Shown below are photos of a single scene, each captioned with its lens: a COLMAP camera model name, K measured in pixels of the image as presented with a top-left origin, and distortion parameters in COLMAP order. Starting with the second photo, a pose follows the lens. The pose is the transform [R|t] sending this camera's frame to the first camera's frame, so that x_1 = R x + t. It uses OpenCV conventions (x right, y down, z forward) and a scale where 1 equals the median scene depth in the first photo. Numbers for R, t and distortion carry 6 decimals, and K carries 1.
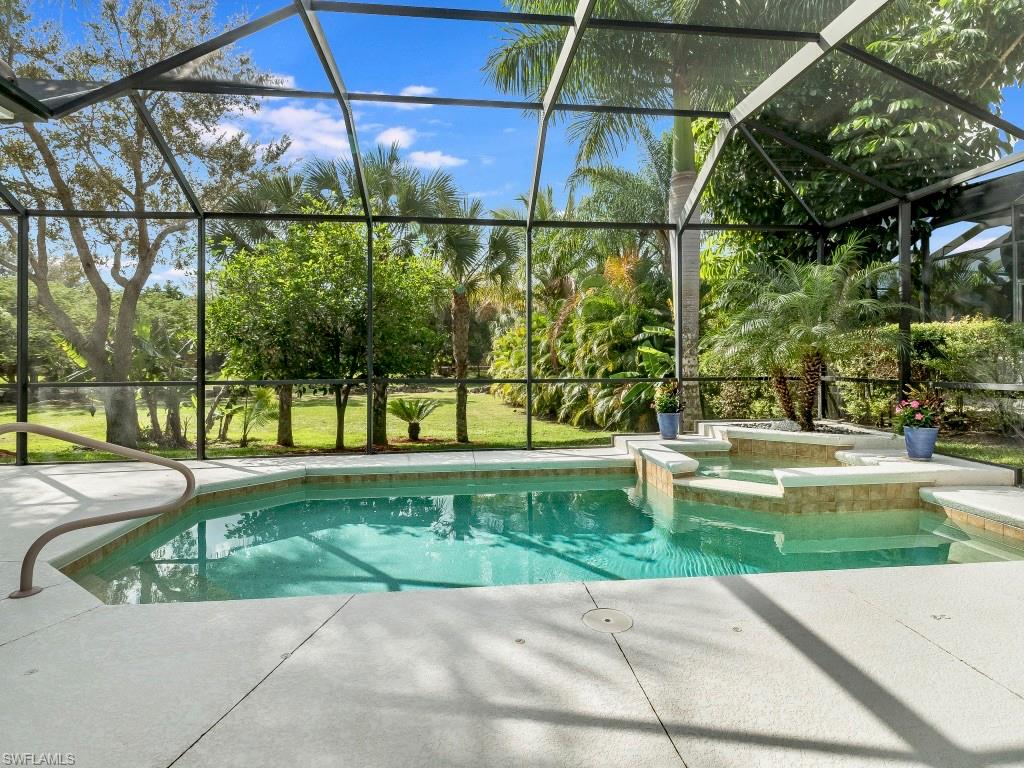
lens RADIAL K [[599.0, 0, 512.9], [0, 599.0, 351.1], [0, 0, 1]] dist [0.021238, -0.000700]
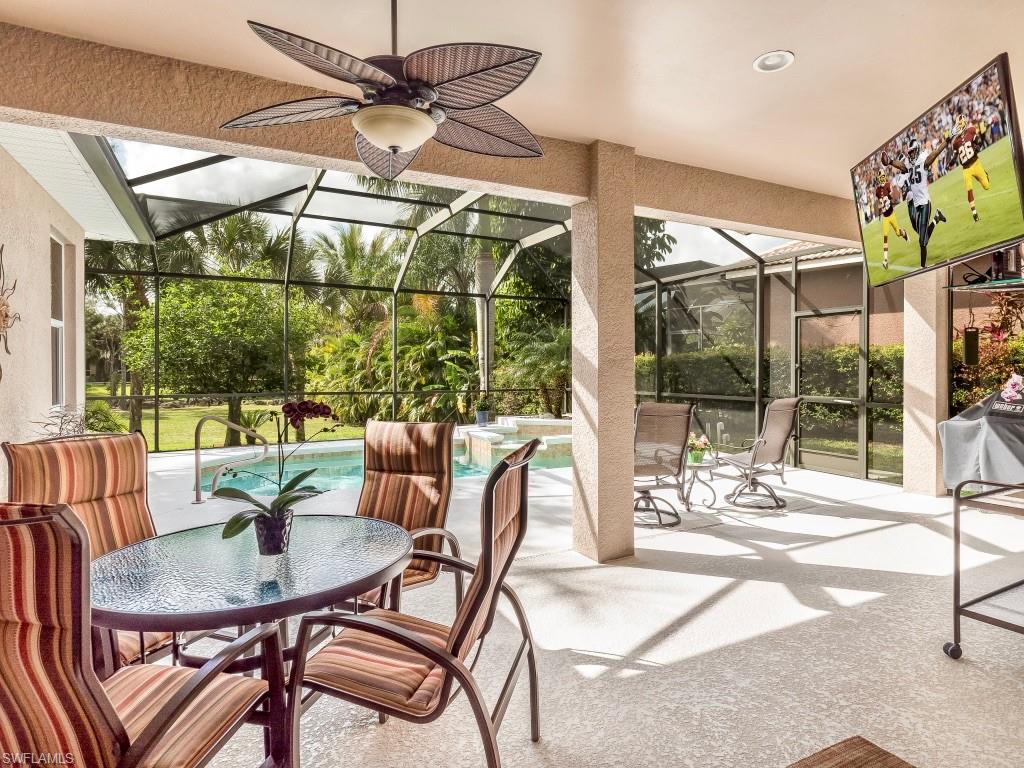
lens RADIAL K [[565.5, 0, 513.3], [0, 565.5, 369.0], [0, 0, 1]] dist [-0.002351, -0.000409]
pose [[0.932601, 0.005288, 0.360869, -0.128311], [-0.008336, 0.999942, 0.006890, -0.013460], [-0.360812, -0.009434, 0.932591, -0.274173]]
